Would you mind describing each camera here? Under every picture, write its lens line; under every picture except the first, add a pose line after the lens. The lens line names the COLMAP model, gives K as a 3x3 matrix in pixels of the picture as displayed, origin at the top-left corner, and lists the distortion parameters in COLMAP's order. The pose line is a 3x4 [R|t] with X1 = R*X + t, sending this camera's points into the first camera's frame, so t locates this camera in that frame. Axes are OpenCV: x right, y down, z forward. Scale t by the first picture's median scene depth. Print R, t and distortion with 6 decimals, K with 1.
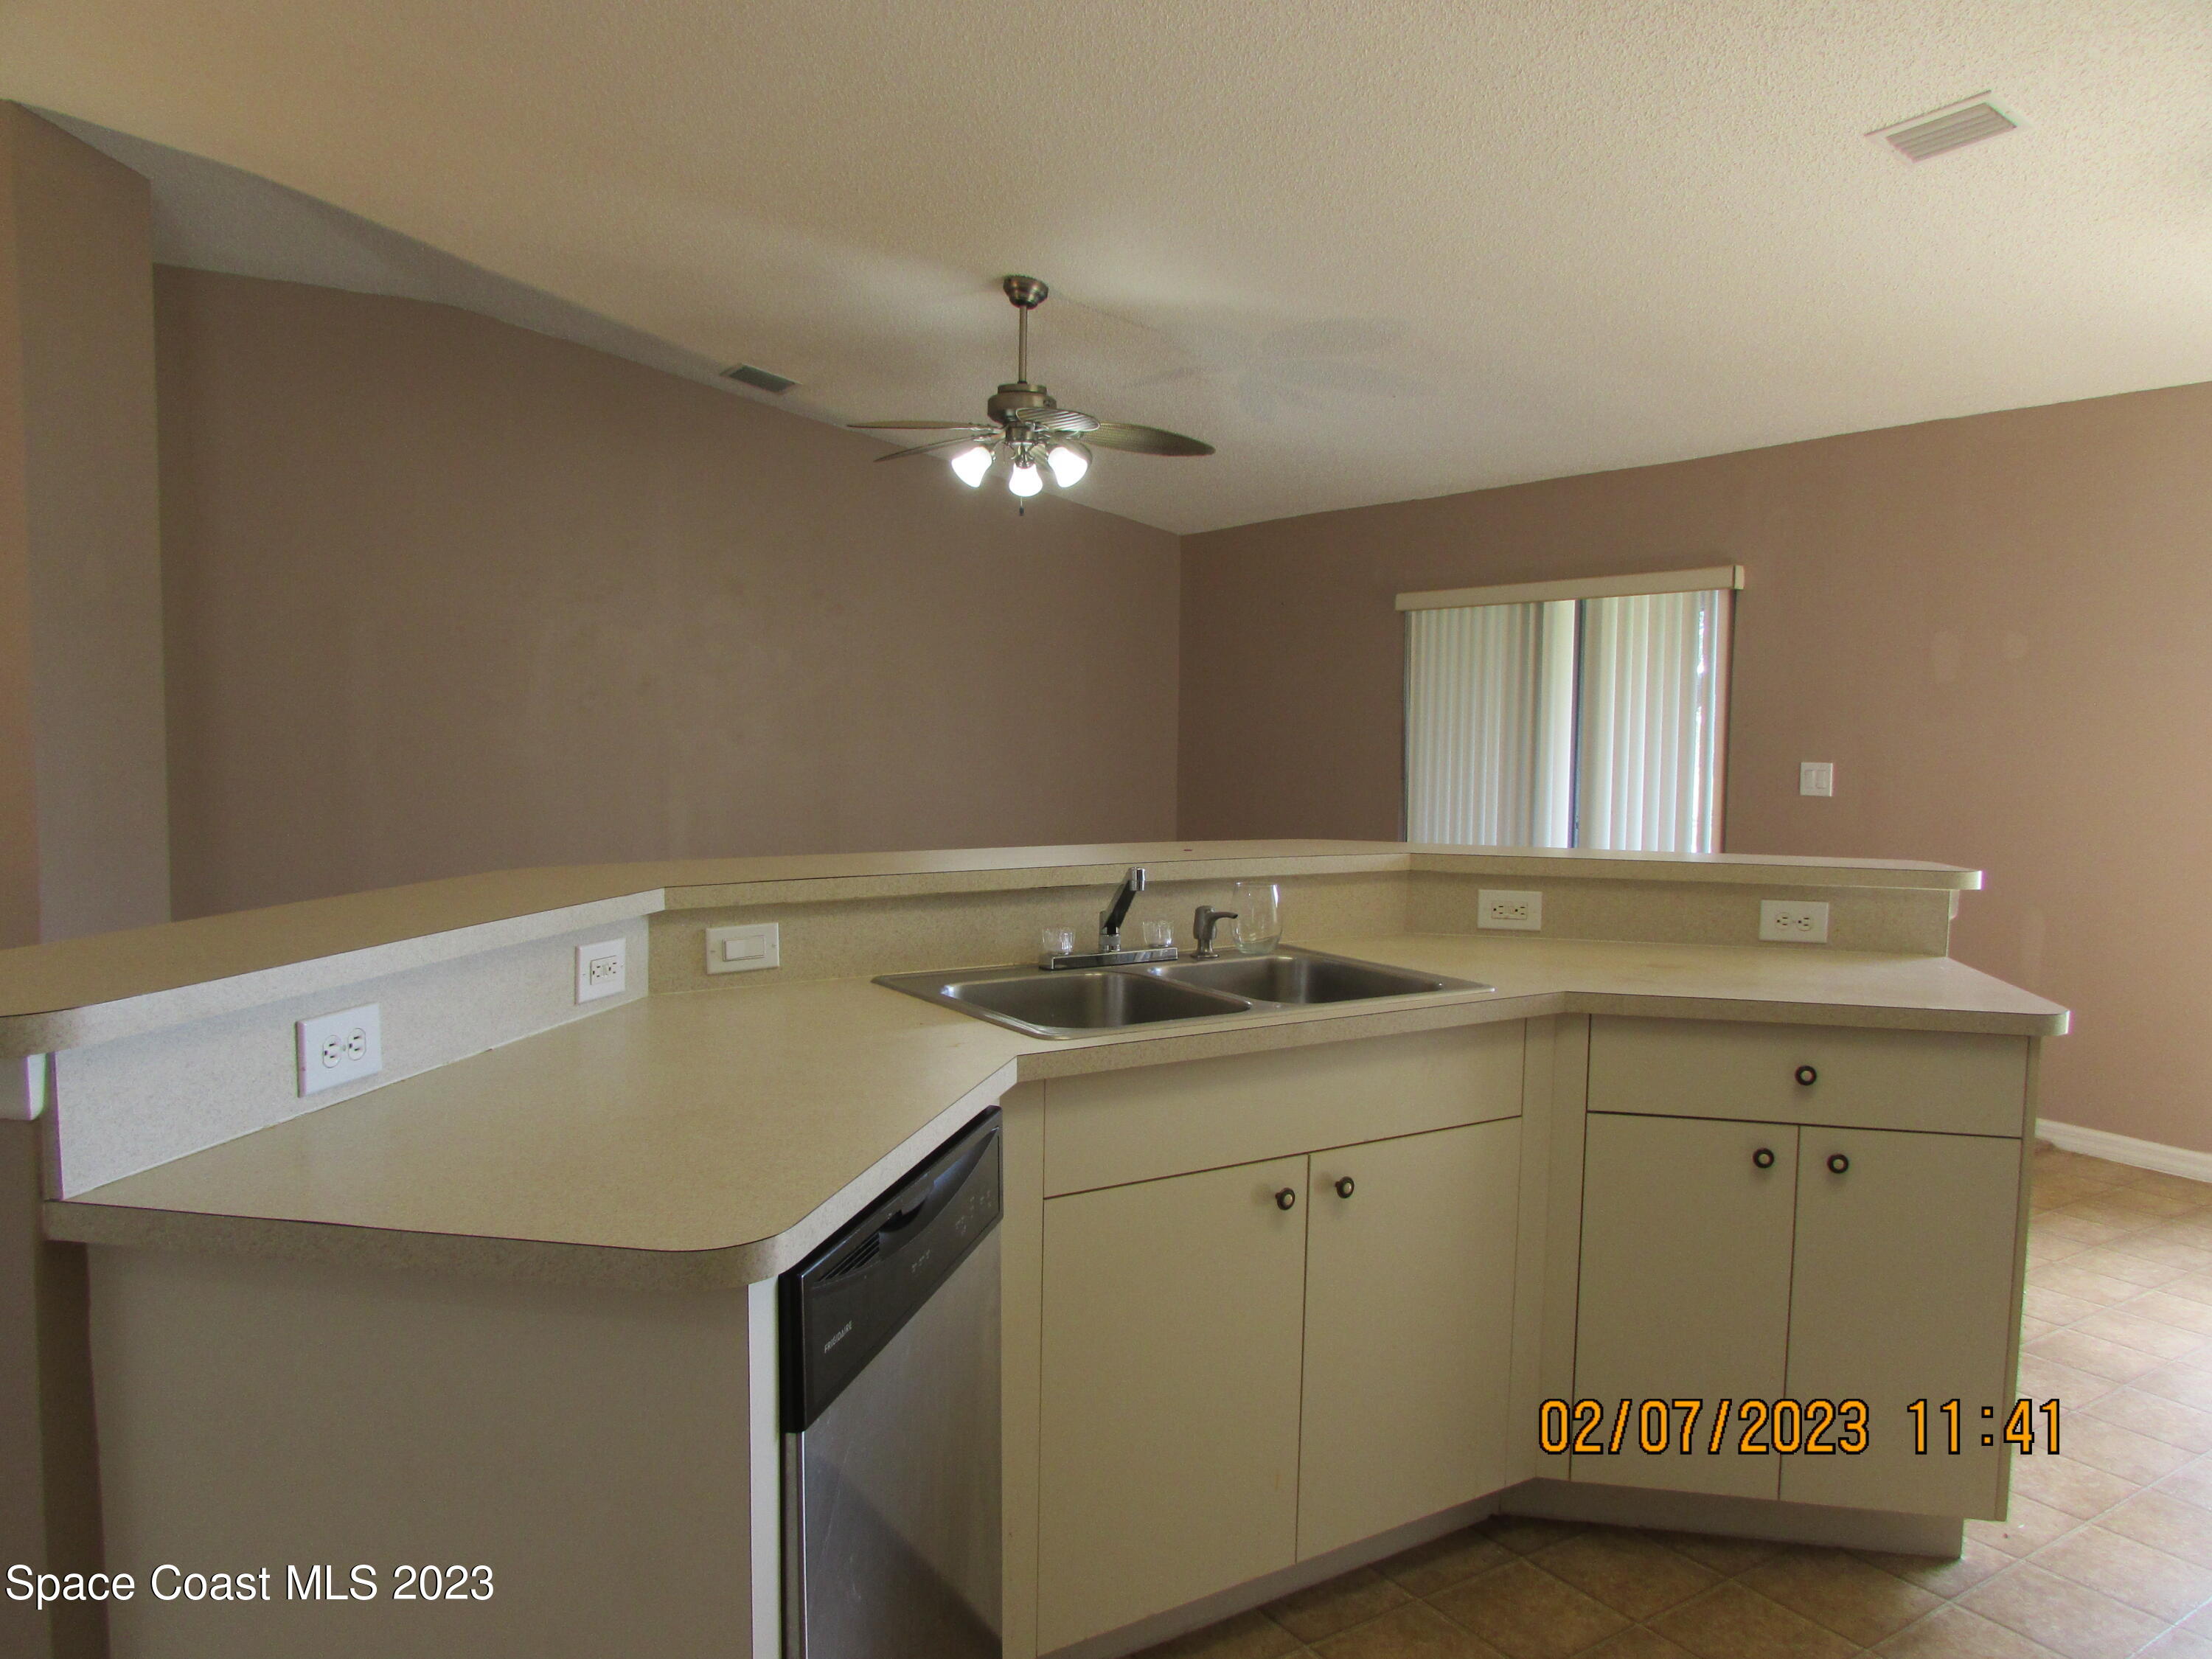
lens RADIAL K [[1574.1, 0, 1108.2], [0, 1574.1, 822.8], [0, 0, 1]] dist [-0.032691, 0.008586]
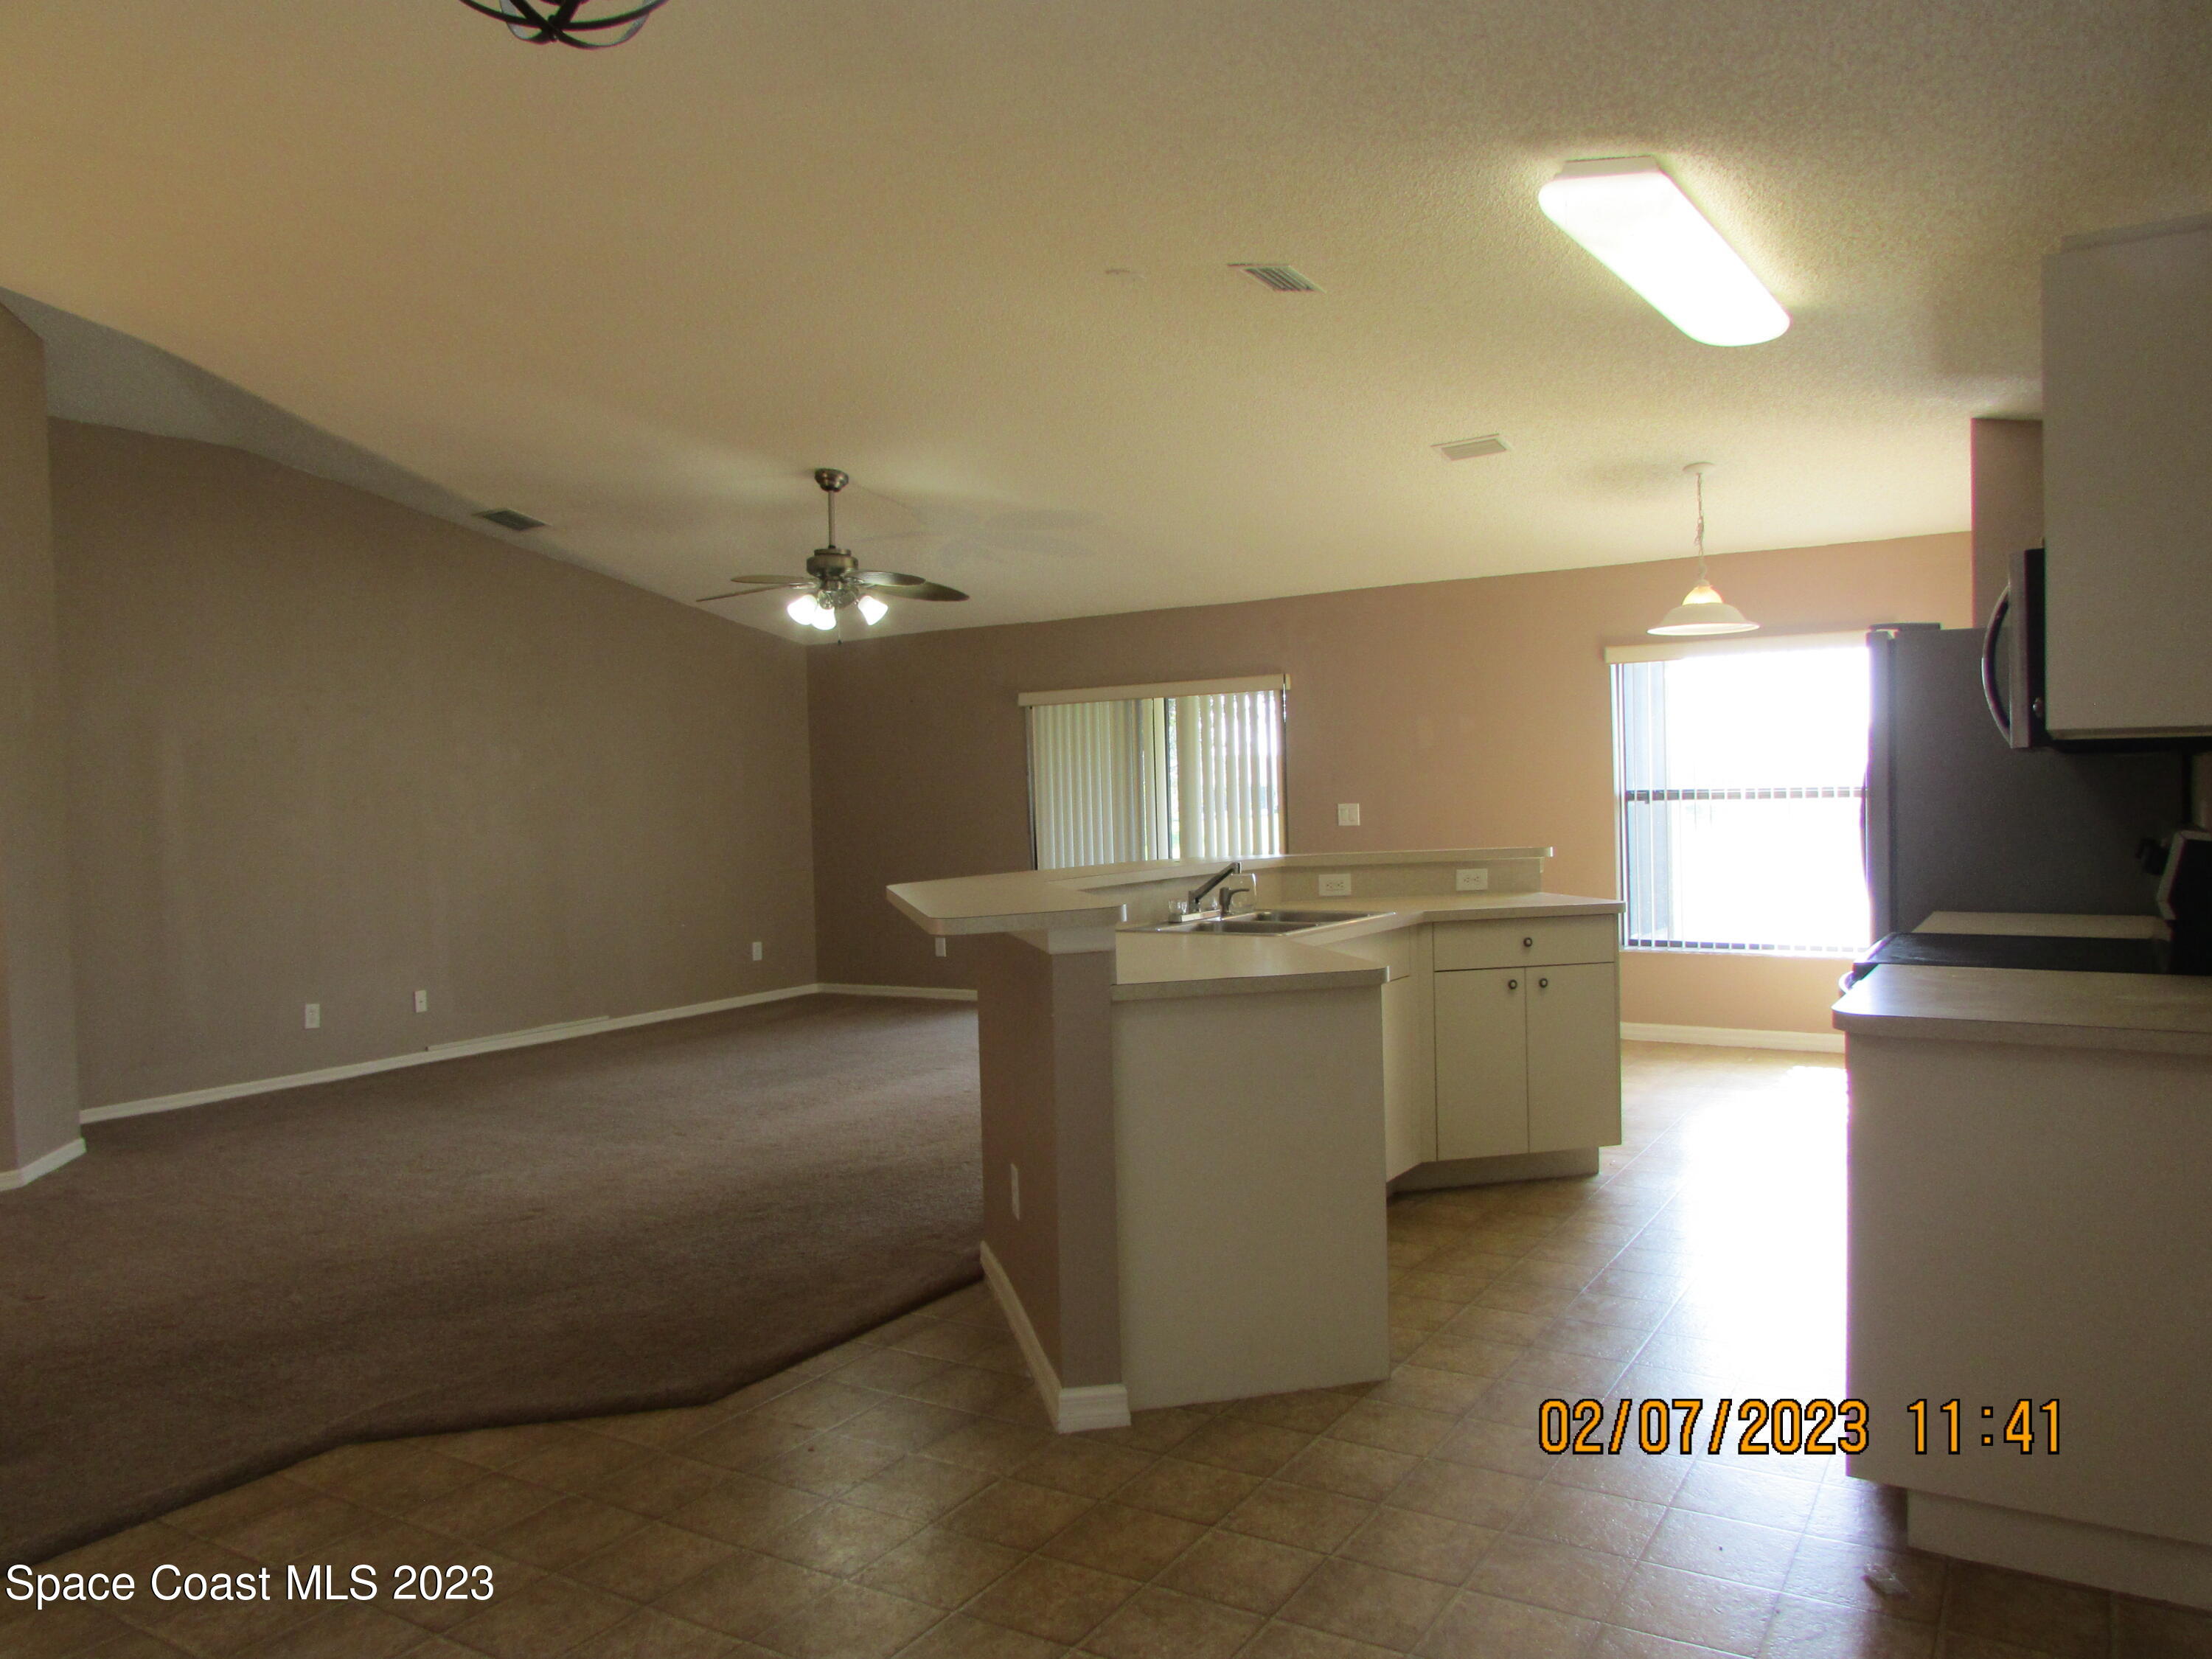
lens RADIAL K [[1574.1, 0, 1119.2], [0, 1574.1, 813.3], [0, 0, 1]] dist [-0.032691, 0.008586]
pose [[0.907714, -0.046320, 0.417026, -0.402500], [0.068591, 0.996899, -0.038571, 0.014521], [-0.413946, 0.063616, 0.908076, -0.304296]]
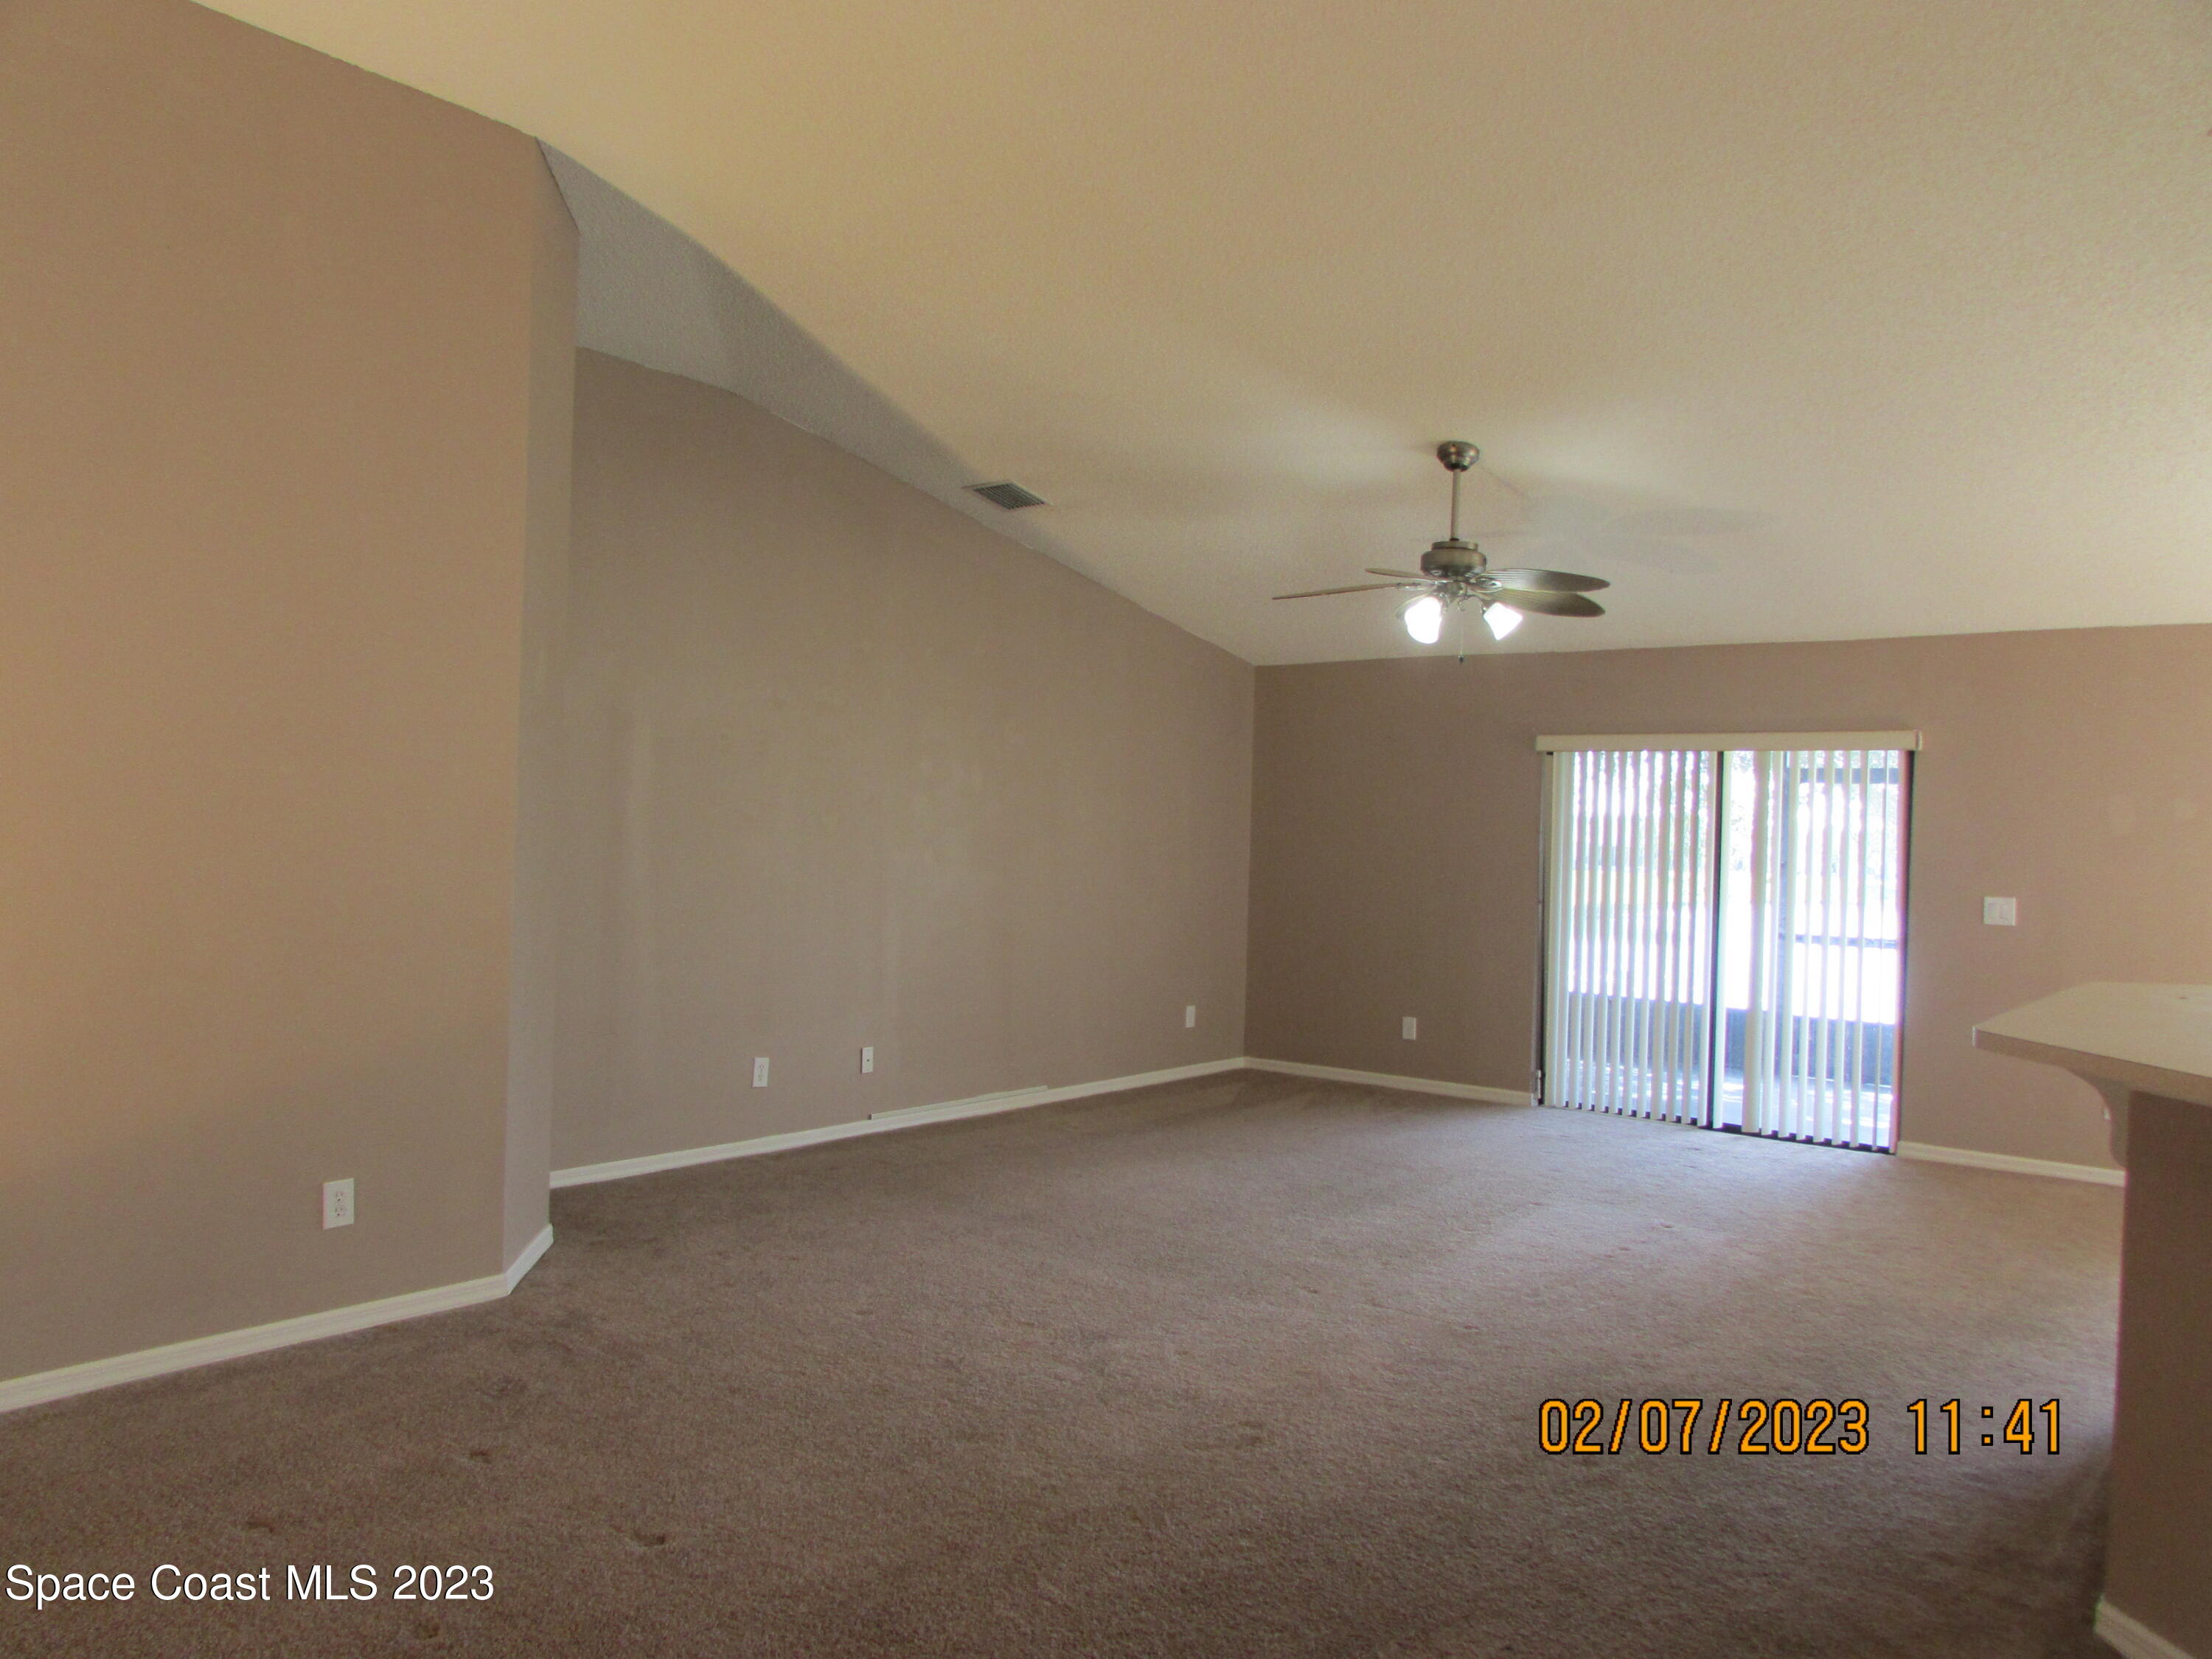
lens RADIAL K [[1574.1, 0, 1117.5], [0, 1574.1, 816.2], [0, 0, 1]] dist [-0.032691, 0.008586]
pose [[0.949229, 0.022335, 0.313792, -0.604612], [-0.001191, 0.997725, -0.067411, -0.020346], [-0.314584, 0.063615, 0.947096, 0.072174]]
